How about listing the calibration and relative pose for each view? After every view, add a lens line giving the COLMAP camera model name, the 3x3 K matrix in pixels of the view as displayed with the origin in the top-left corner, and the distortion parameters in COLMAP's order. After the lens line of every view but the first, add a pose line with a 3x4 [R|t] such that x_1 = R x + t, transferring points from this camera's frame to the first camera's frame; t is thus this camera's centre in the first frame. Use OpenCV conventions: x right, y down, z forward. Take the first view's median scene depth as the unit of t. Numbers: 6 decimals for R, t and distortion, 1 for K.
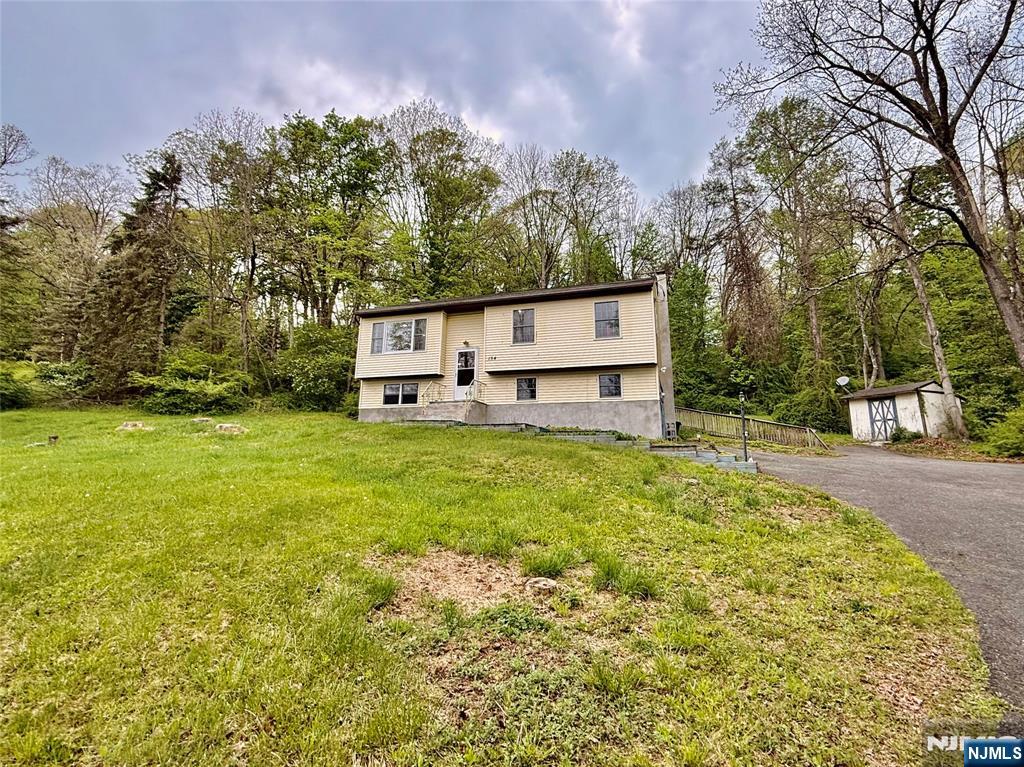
lens RADIAL K [[468.9, 0, 515.9], [0, 468.9, 380.1], [0, 0, 1]] dist [0.005225, 0.001548]
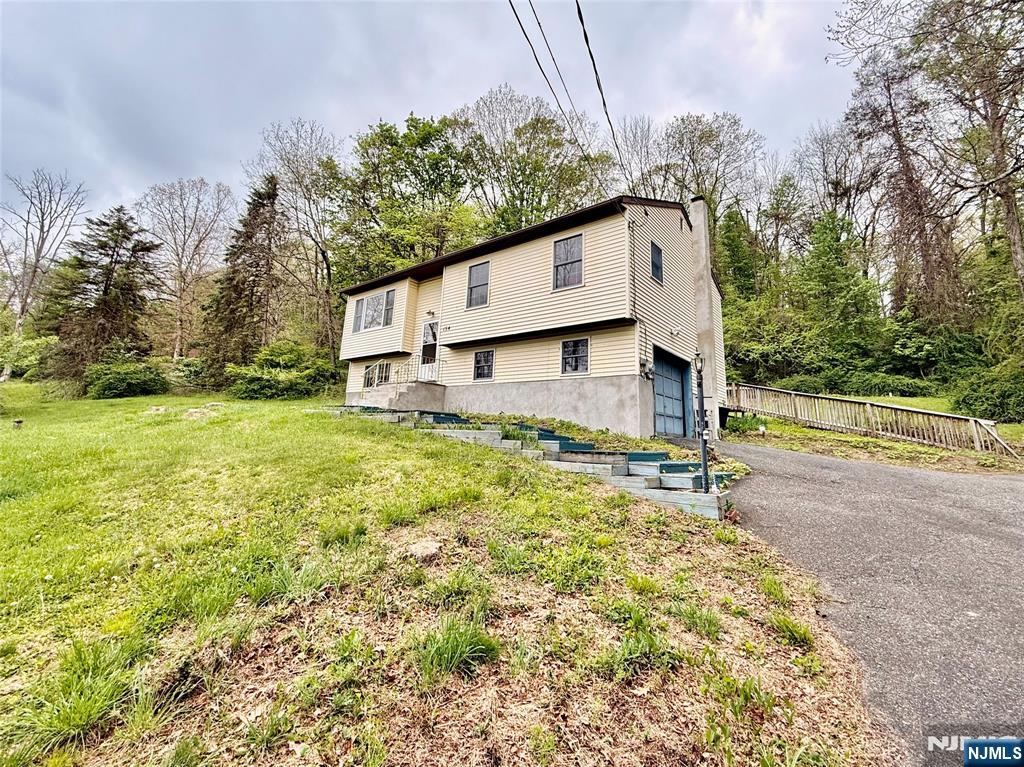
lens RADIAL K [[424.4, 0, 535.7], [0, 424.4, 360.8], [0, 0, 1]] dist [0.002038, -0.000419]
pose [[0.942346, -0.034330, -0.332876, 0.302385], [0.029028, 0.999360, -0.020889, 0.026208], [0.333380, 0.010022, 0.942739, 0.328217]]
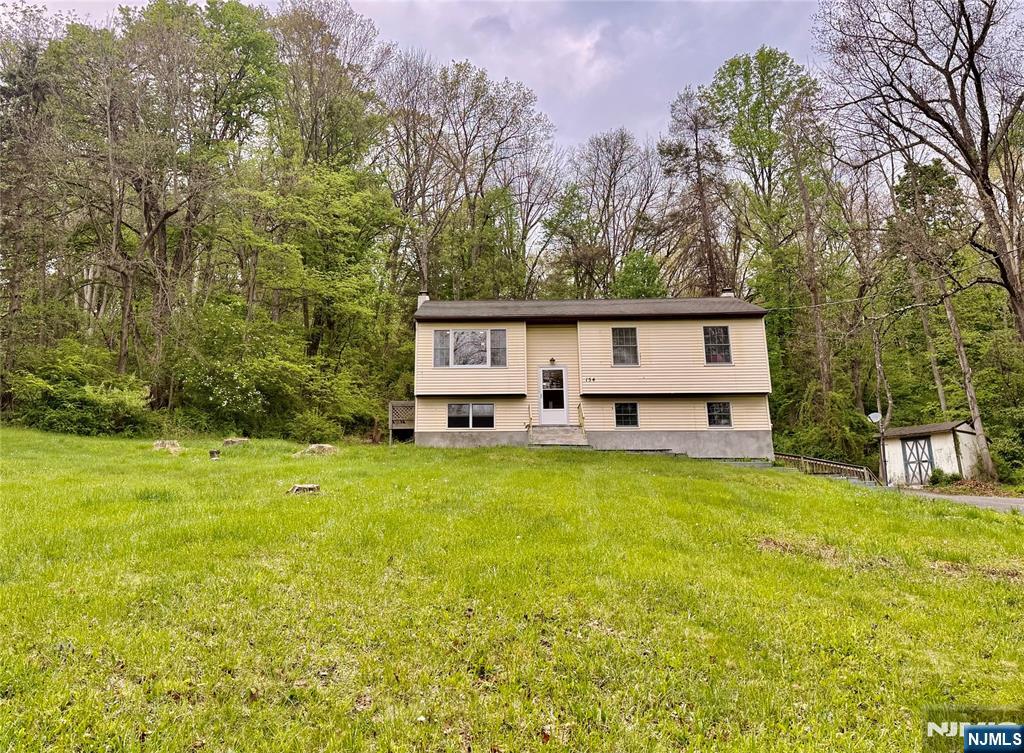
lens RADIAL K [[744.7, 0, 507.4], [0, 744.7, 376.3], [0, 0, 1]] dist [0.020926, -0.007895]
pose [[0.968727, 0.045555, 0.243911, -0.497580], [-0.036501, 0.998471, -0.041517, 0.011679], [-0.245429, 0.031316, 0.968909, -0.310915]]
